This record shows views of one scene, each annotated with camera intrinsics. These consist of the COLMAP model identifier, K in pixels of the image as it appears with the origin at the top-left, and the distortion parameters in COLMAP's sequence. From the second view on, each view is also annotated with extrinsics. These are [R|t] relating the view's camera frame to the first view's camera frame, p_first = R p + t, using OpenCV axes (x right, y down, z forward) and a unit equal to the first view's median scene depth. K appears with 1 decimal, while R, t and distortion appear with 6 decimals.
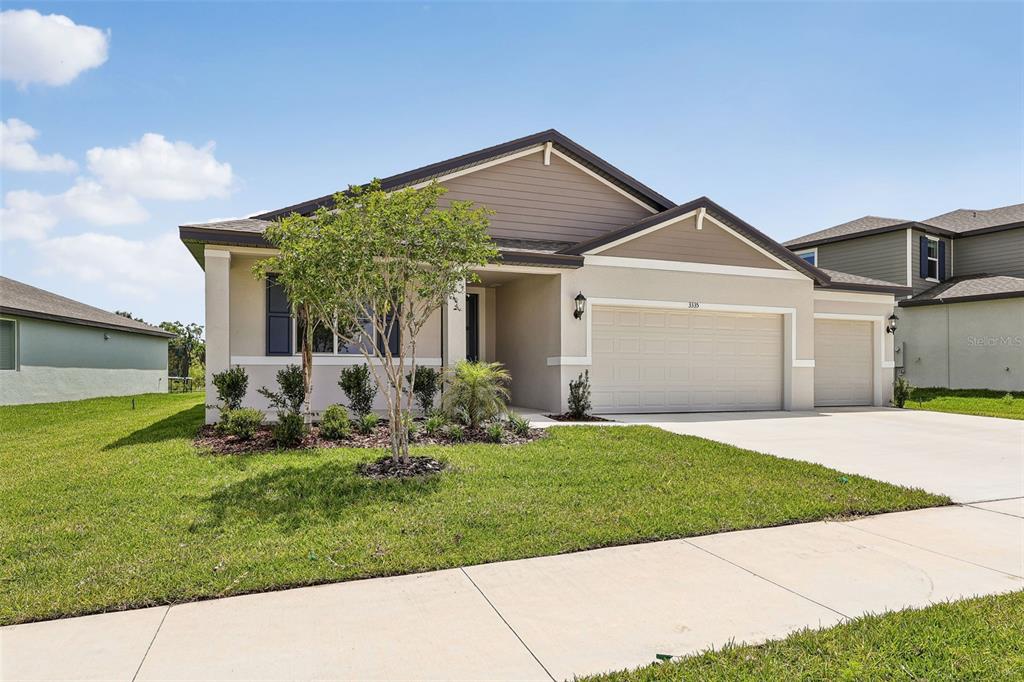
lens RADIAL K [[613.5, 0, 509.8], [0, 613.5, 376.0], [0, 0, 1]] dist [-0.000190, 0.000167]
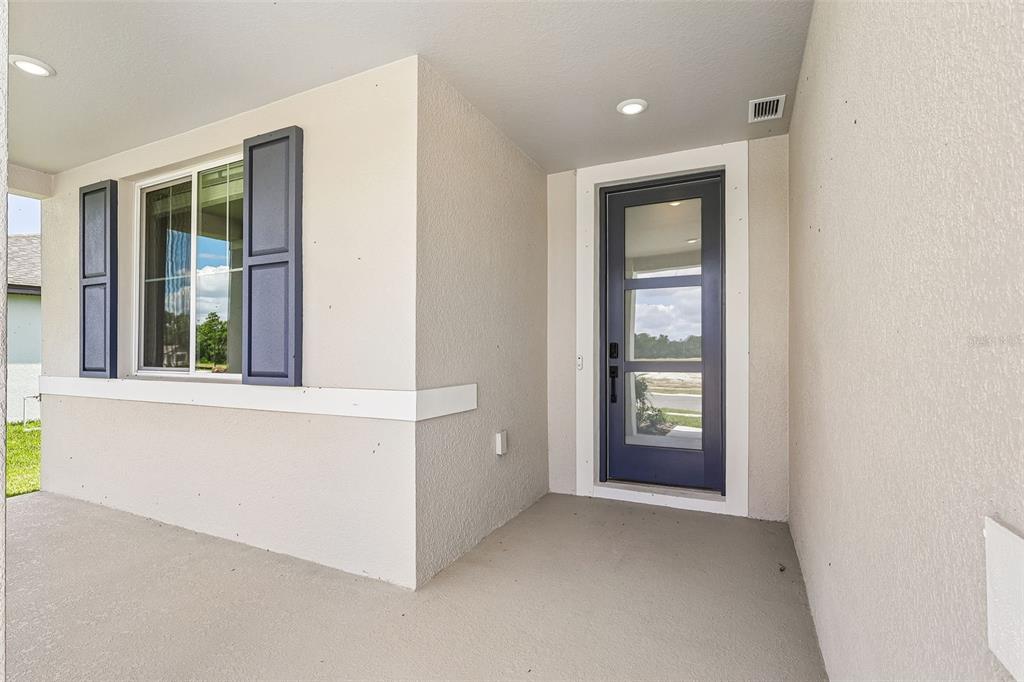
lens RADIAL K [[481.0, 0, 509.3], [0, 481.0, 349.4], [0, 0, 1]] dist [0.000038, -0.000125]
pose [[0.686449, -0.007522, -0.727139, 0.063526], [-0.003770, 0.999896, -0.013902, -0.044873], [0.727168, 0.012284, 0.686350, 0.902617]]
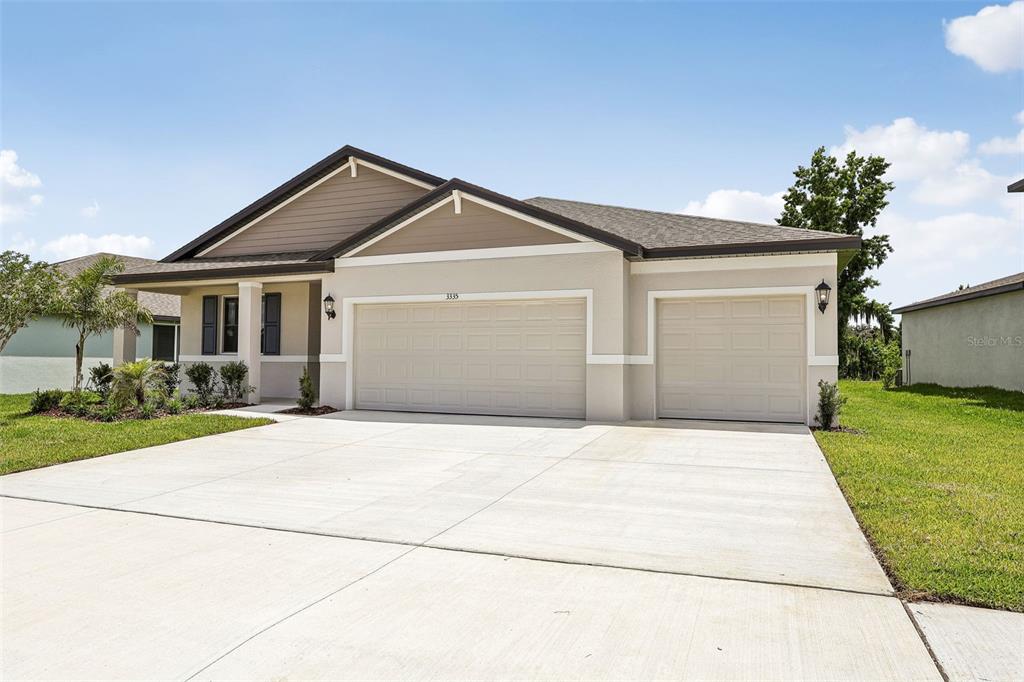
lens RADIAL K [[627.8, 0, 512.4], [0, 627.8, 344.2], [0, 0, 1]] dist [0.000384, 0.000796]
pose [[0.746447, -0.017018, -0.665227, 0.998993], [-0.010431, 0.999251, -0.037268, -0.010529], [0.665363, 0.034757, 0.745711, 0.366867]]
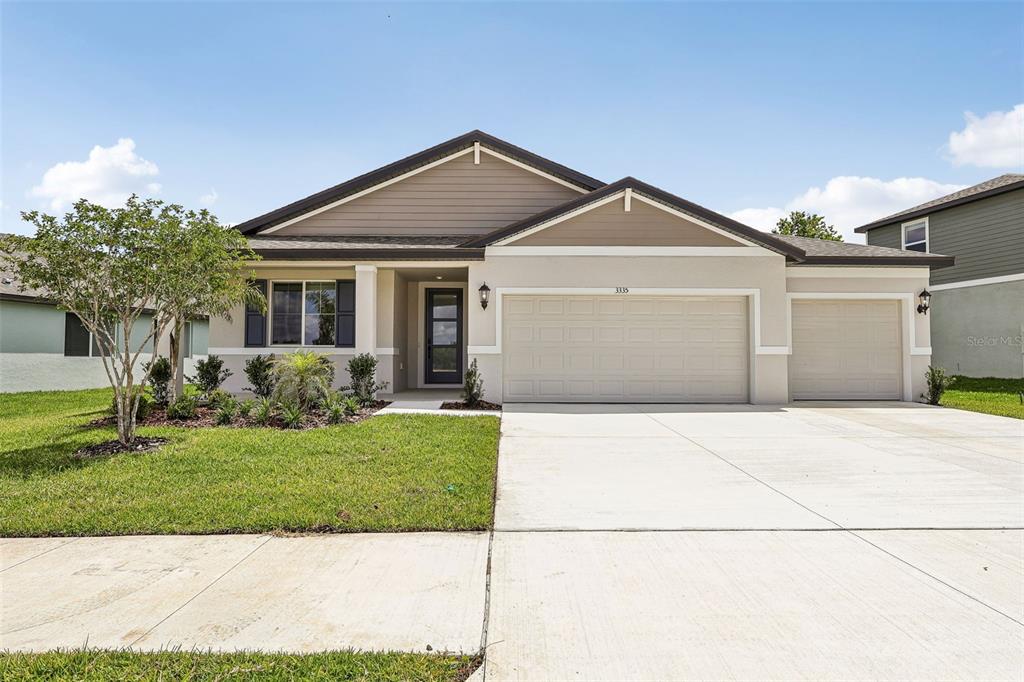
lens RADIAL K [[549.4, 0, 512.0], [0, 549.4, 341.0], [0, 0, 1]] dist [-0.003086, -0.000795]
pose [[0.939212, -0.011488, -0.343144, 0.435615], [-0.001507, 0.999292, -0.037582, -0.004739], [0.343333, 0.035815, 0.938531, 0.145269]]
